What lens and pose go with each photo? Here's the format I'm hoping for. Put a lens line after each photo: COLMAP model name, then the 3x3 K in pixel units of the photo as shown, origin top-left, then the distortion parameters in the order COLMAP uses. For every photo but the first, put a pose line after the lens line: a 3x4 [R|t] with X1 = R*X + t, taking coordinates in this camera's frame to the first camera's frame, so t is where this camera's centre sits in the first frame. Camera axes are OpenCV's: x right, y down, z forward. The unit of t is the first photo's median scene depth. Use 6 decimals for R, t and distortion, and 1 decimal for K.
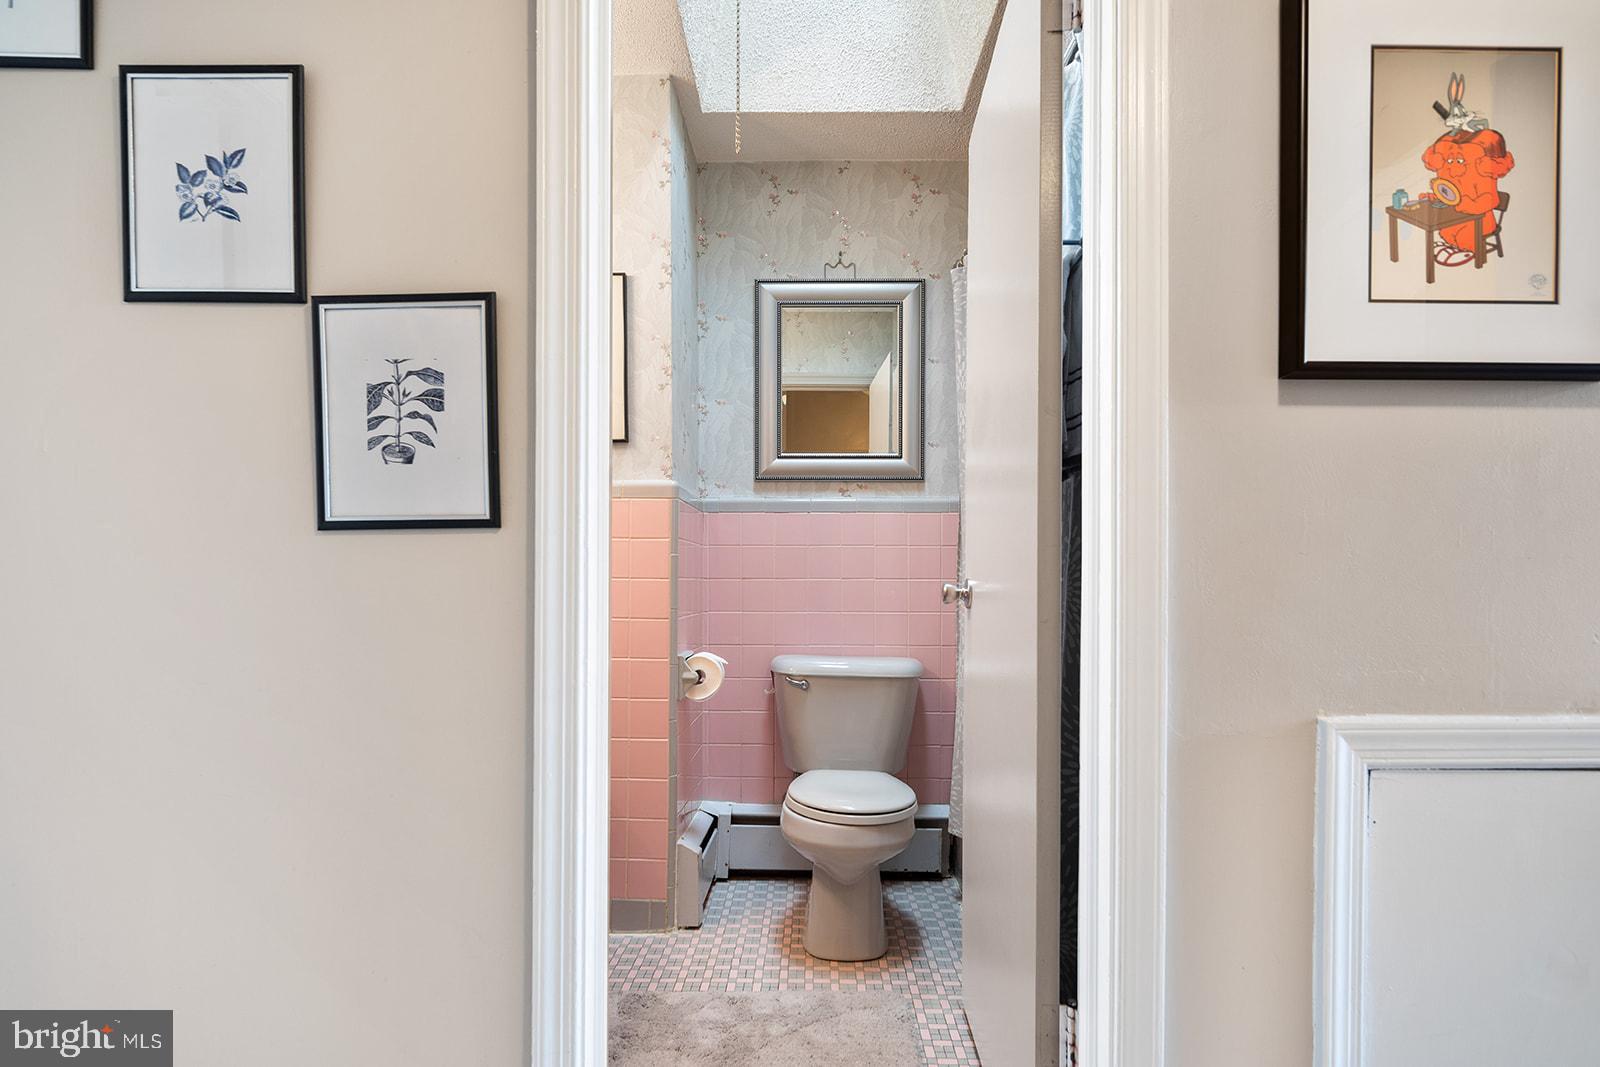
lens RADIAL K [[787.4, 0, 802.7], [0, 787.4, 593.6], [0, 0, 1]] dist [0.000629, -0.000535]
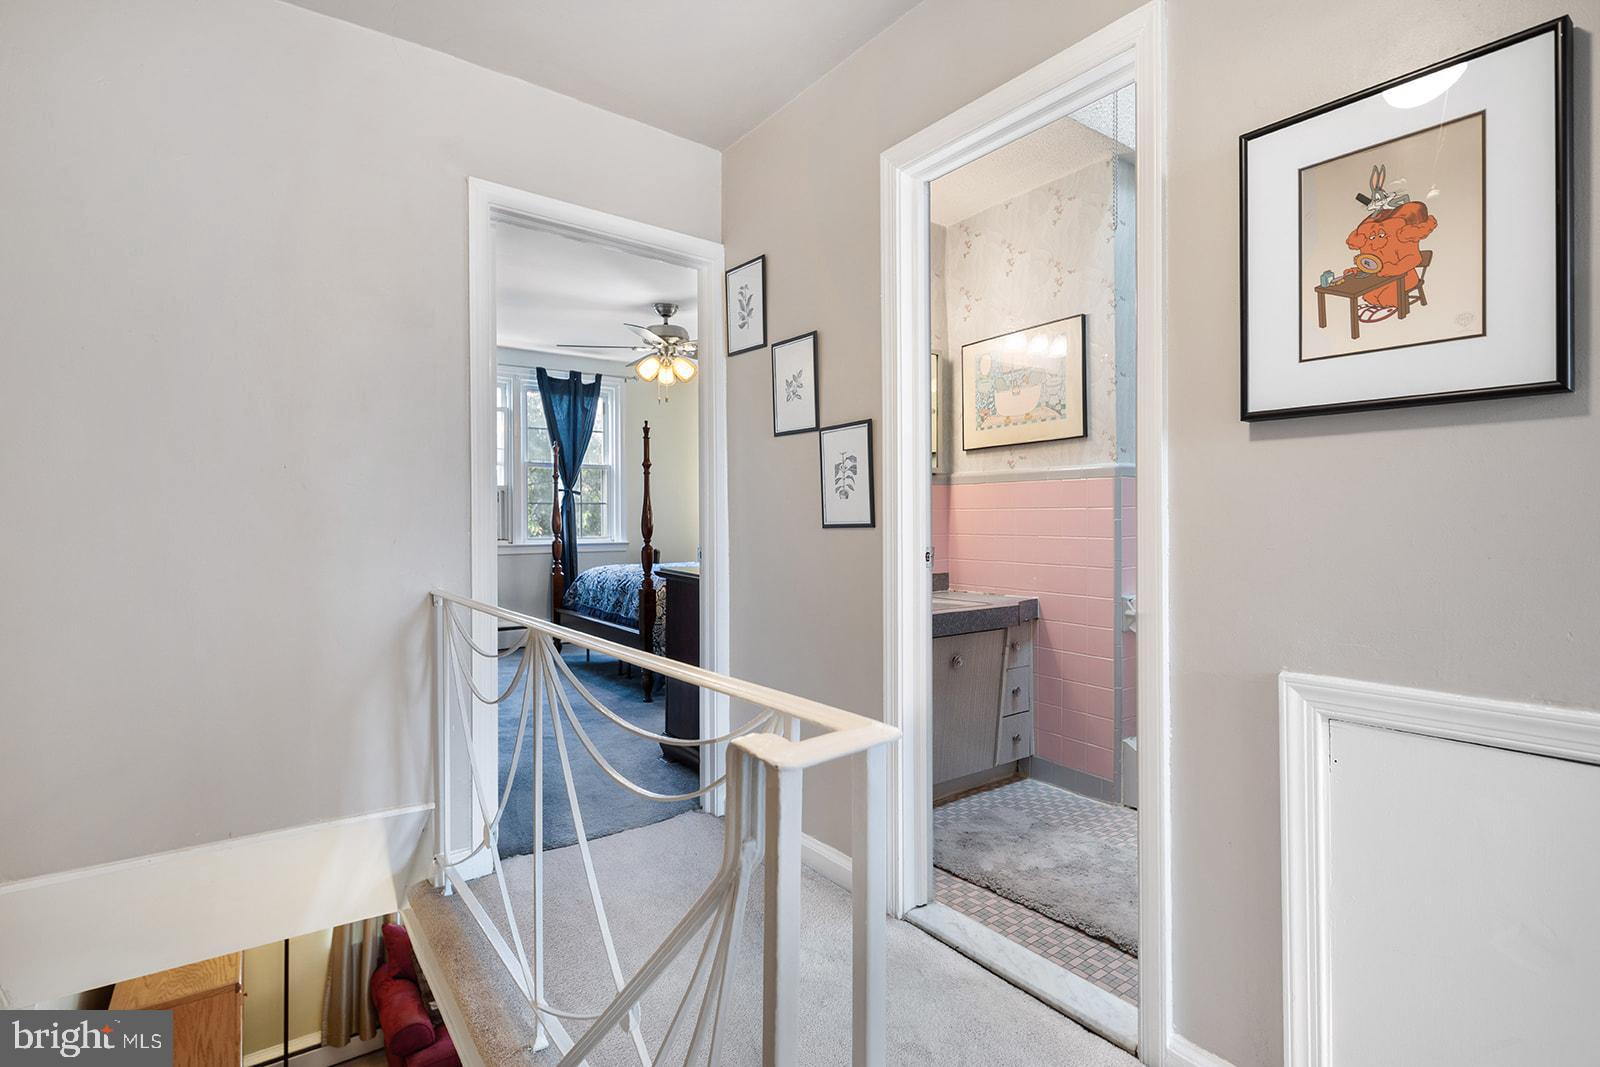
lens RADIAL K [[780.3, 0, 800.1], [0, 780.3, 525.0], [0, 0, 1]] dist [-0.000711, -0.000266]
pose [[0.601310, -0.000639, -0.799016, 1.189991], [0.003766, 0.999991, 0.002035, -0.095895], [0.799007, -0.004233, 0.601307, -0.437155]]
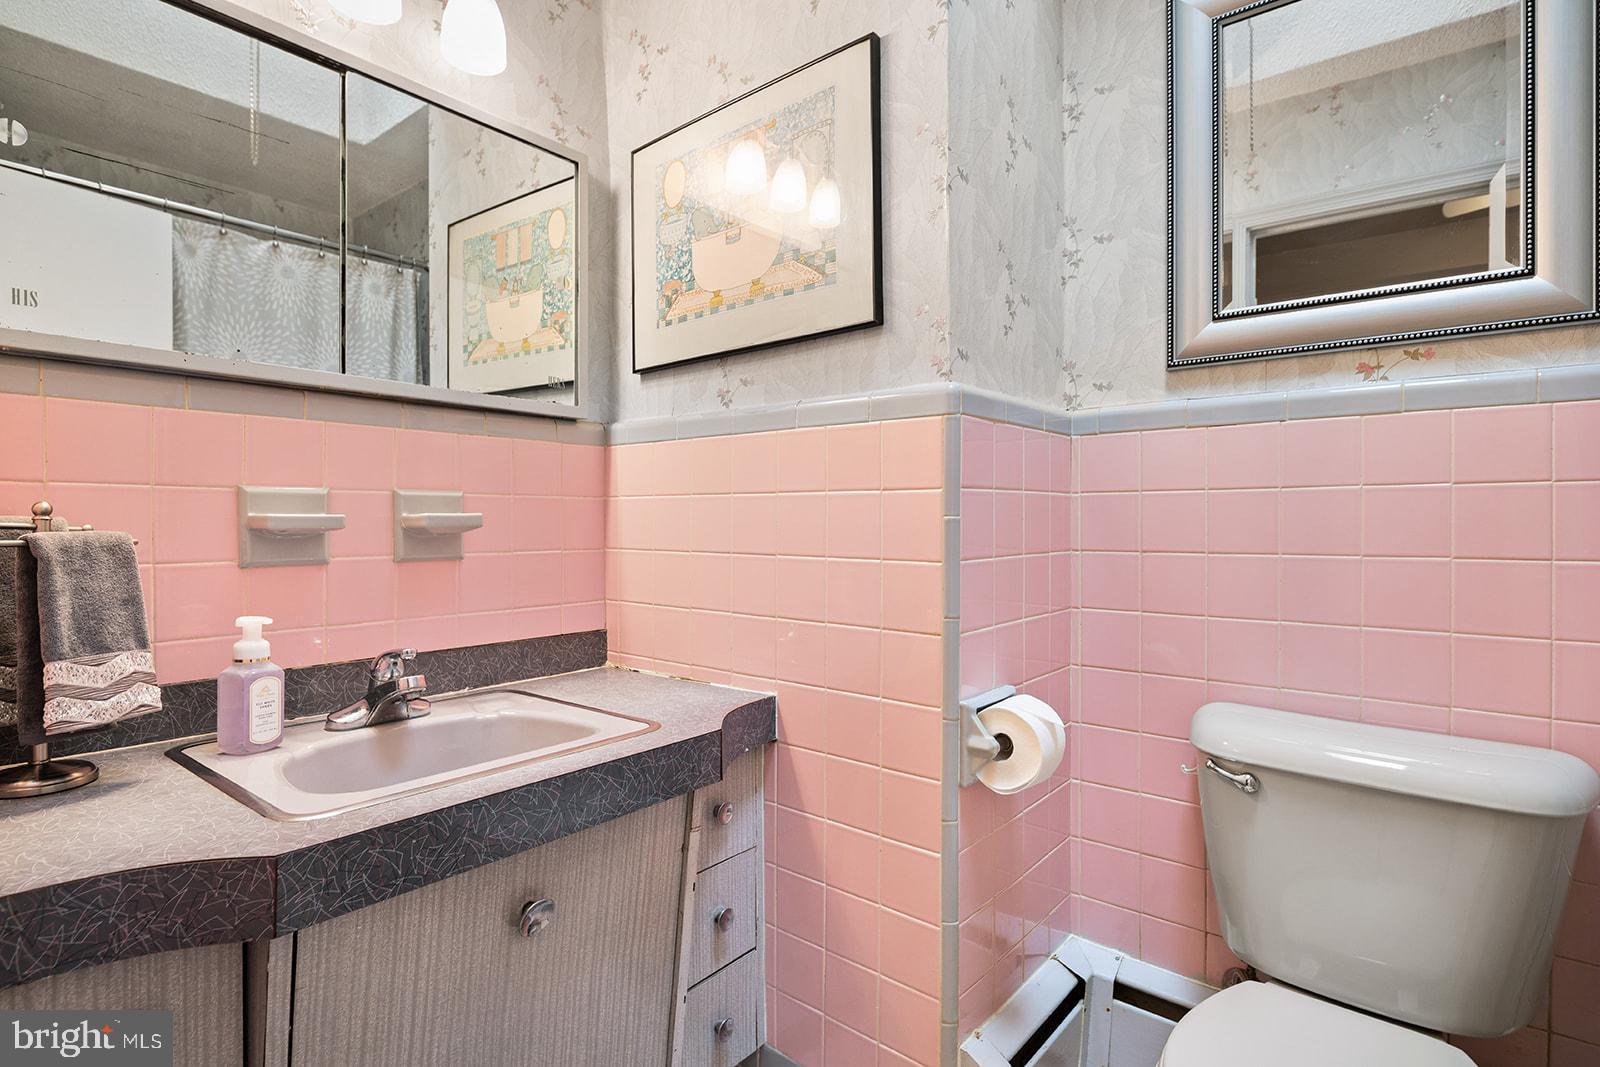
lens RADIAL K [[807.5, 0, 799.9], [0, 807.5, 530.3], [0, 0, 1]] dist [-0.002843, -0.000809]
pose [[0.788280, 0.001623, -0.615314, 0.207095], [-0.000892, 0.999998, 0.001495, -0.088693], [0.615316, -0.000630, 0.788281, 1.058803]]
